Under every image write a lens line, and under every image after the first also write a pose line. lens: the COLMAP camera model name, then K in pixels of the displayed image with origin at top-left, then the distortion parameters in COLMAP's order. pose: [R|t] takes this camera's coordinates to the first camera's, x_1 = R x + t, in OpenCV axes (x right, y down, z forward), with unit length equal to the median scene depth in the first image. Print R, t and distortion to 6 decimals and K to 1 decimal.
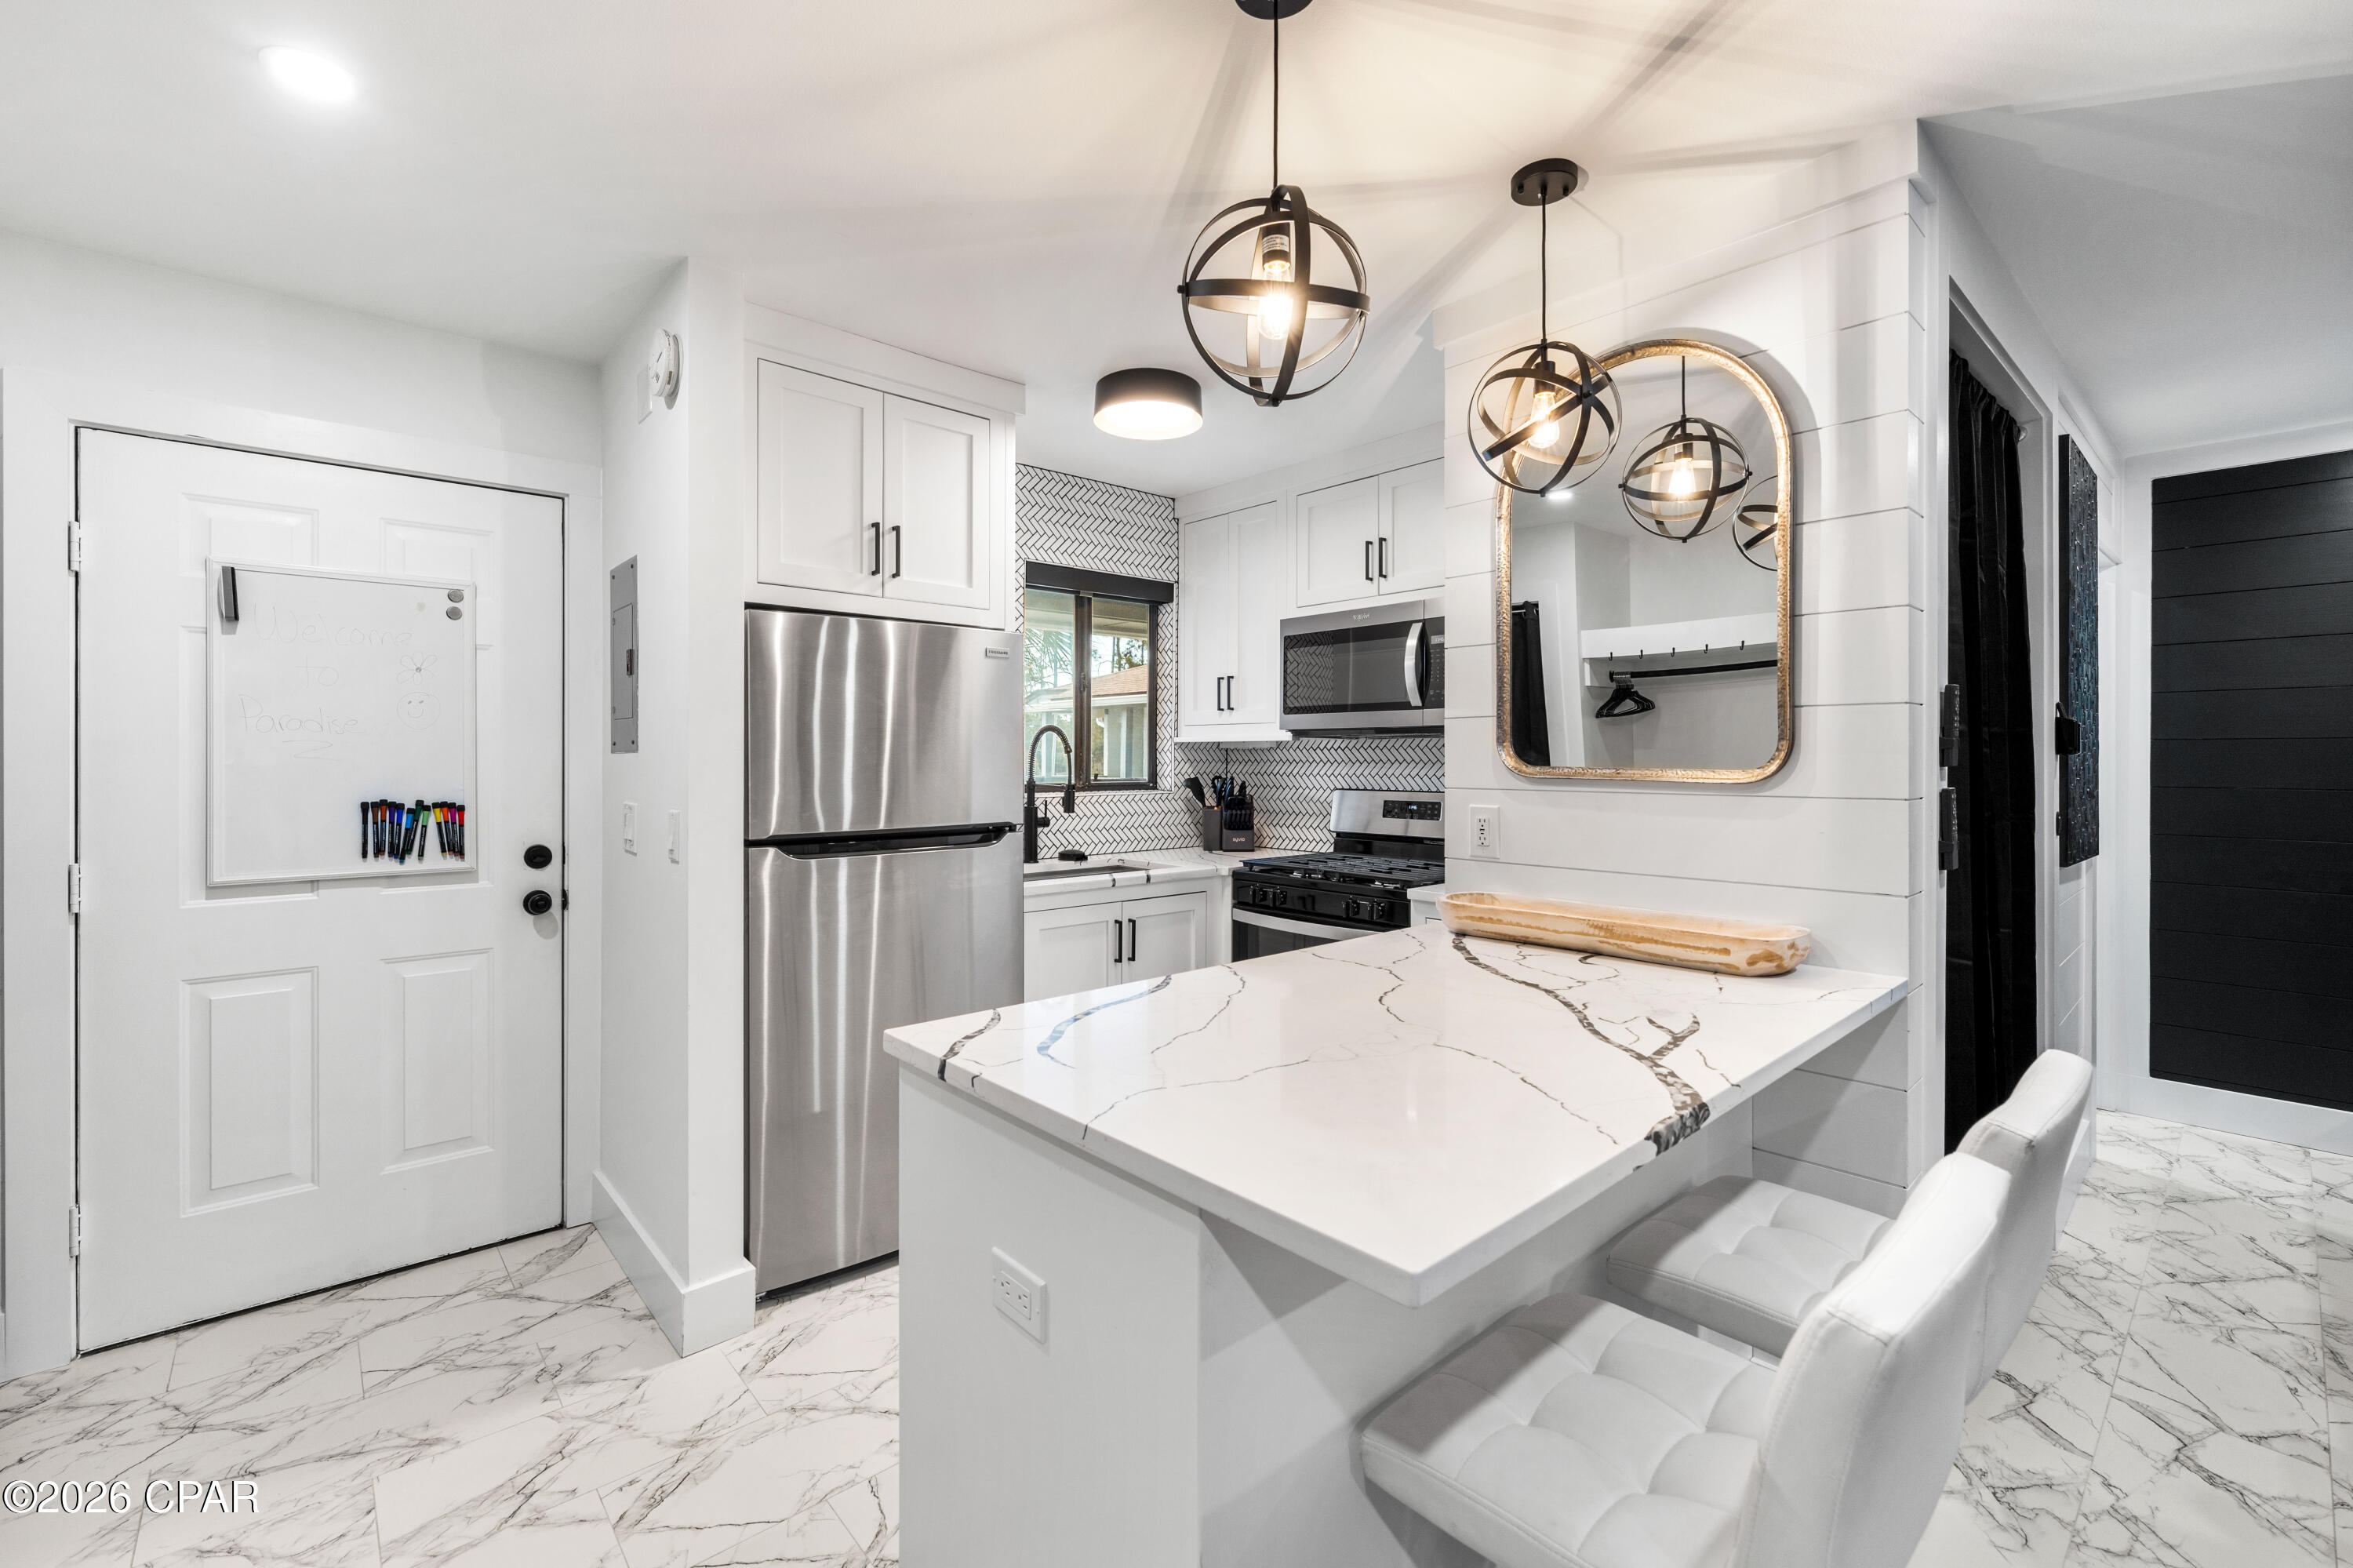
lens RADIAL K [[987.0, 0, 1175.9], [0, 987.0, 762.1], [0, 0, 1]] dist [-0.000392, -0.000948]
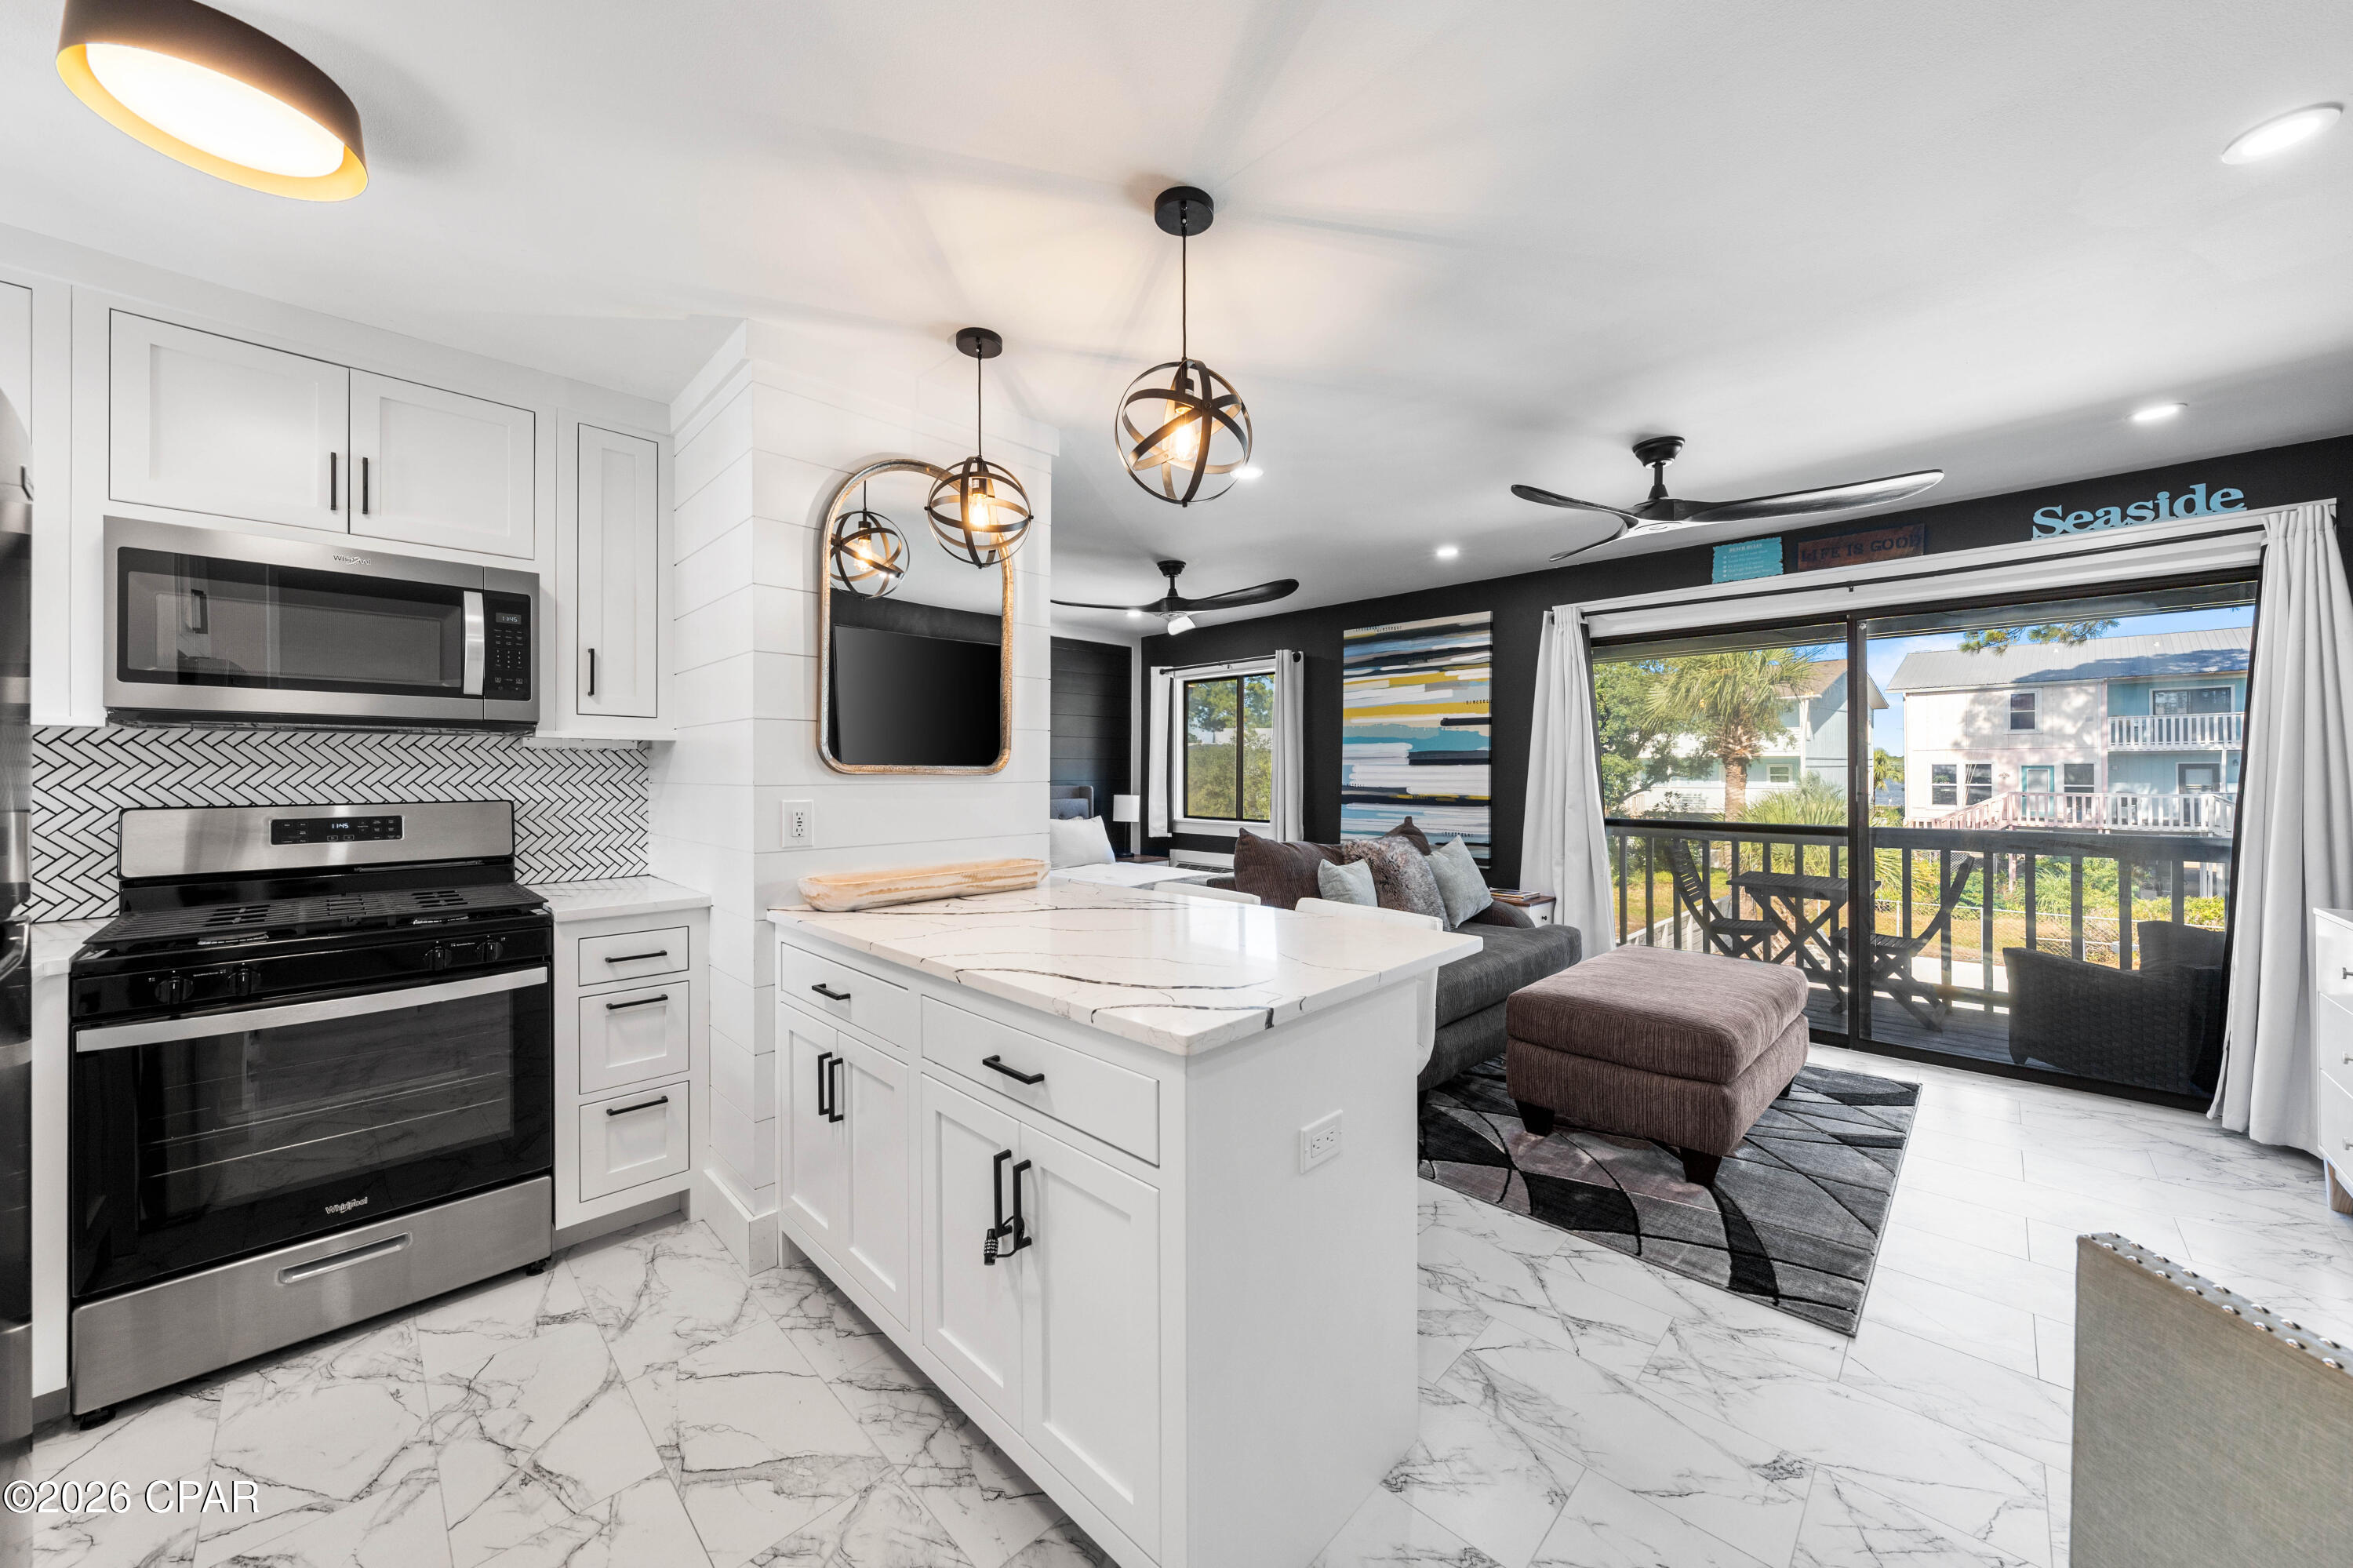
lens RADIAL K [[851.4, 0, 1167.5], [0, 851.4, 770.9], [0, 0, 1]] dist [-0.005486, 0.000557]
pose [[-0.072392, 0.000152, 0.997376, -0.497497], [0.007590, 0.999971, 0.000399, 0.010464], [-0.997347, 0.007599, -0.072391, 0.491306]]
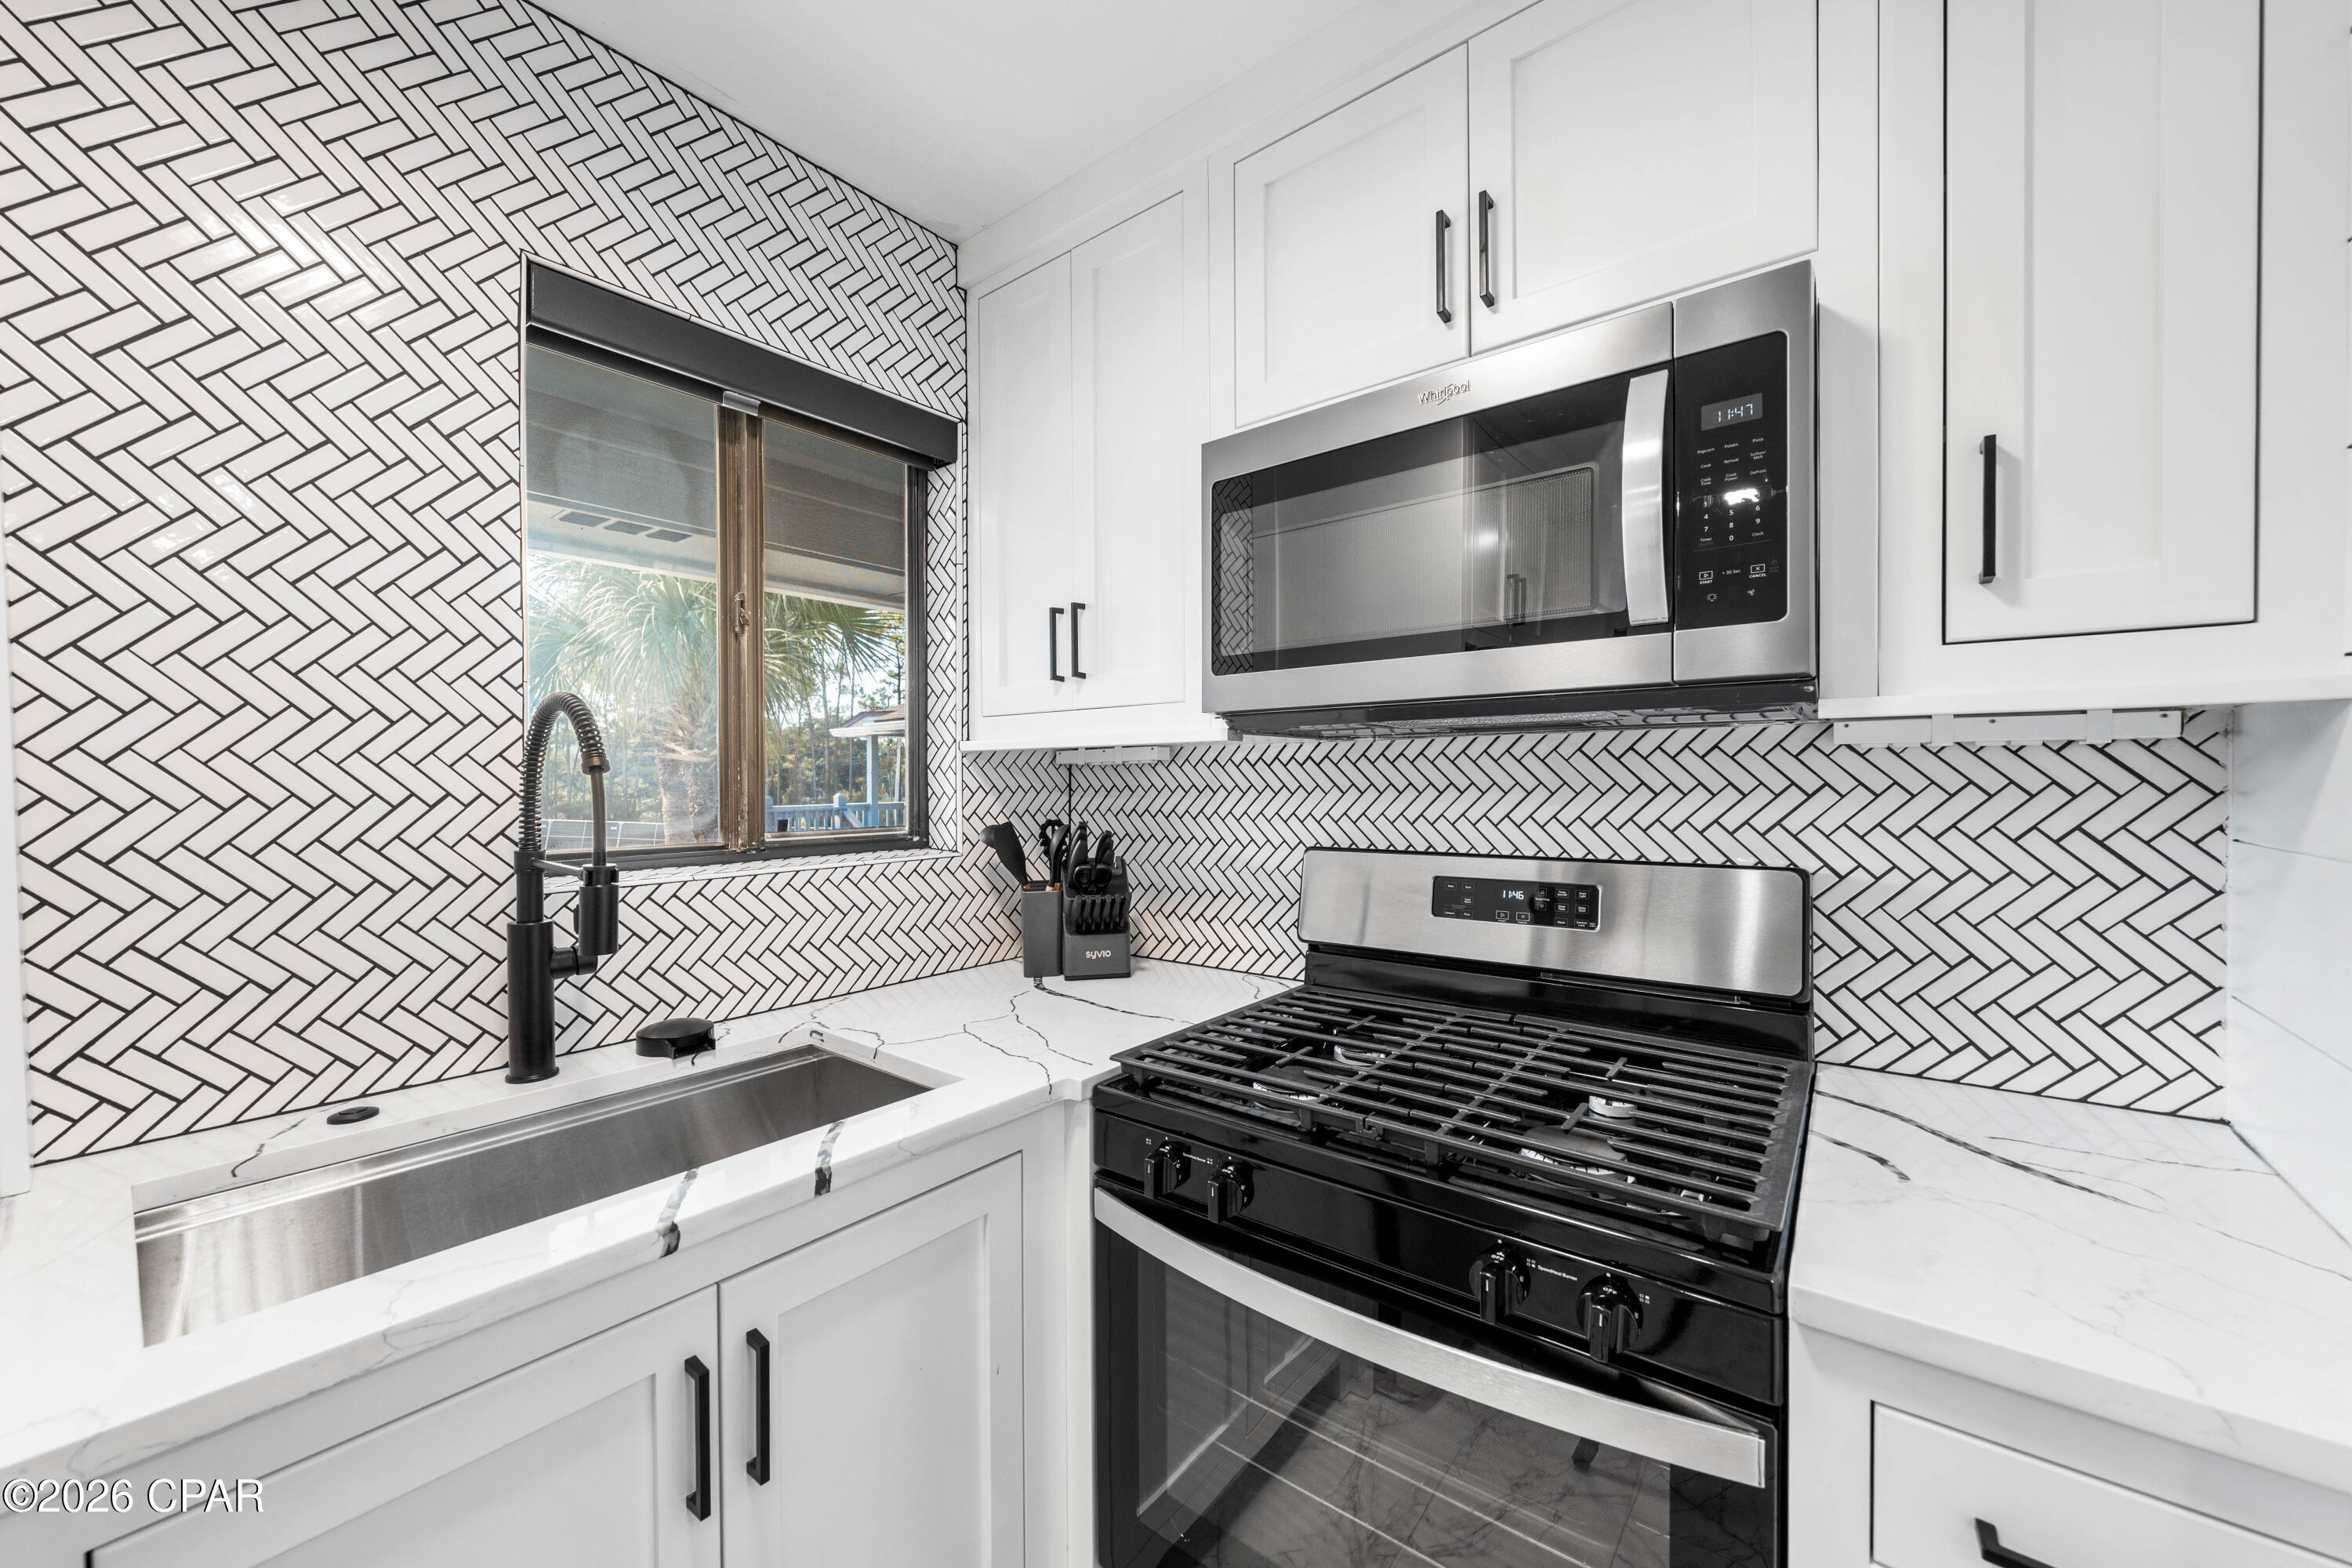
lens RADIAL K [[851.0, 0, 1191.6], [0, 851.0, 789.6], [0, 0, 1]] dist [-0.005486, 0.000557]
pose [[0.980307, -0.009874, 0.197232, 0.035539], [0.009166, 0.999948, 0.004500, -0.002764], [-0.197266, -0.002604, 0.980346, 0.760994]]
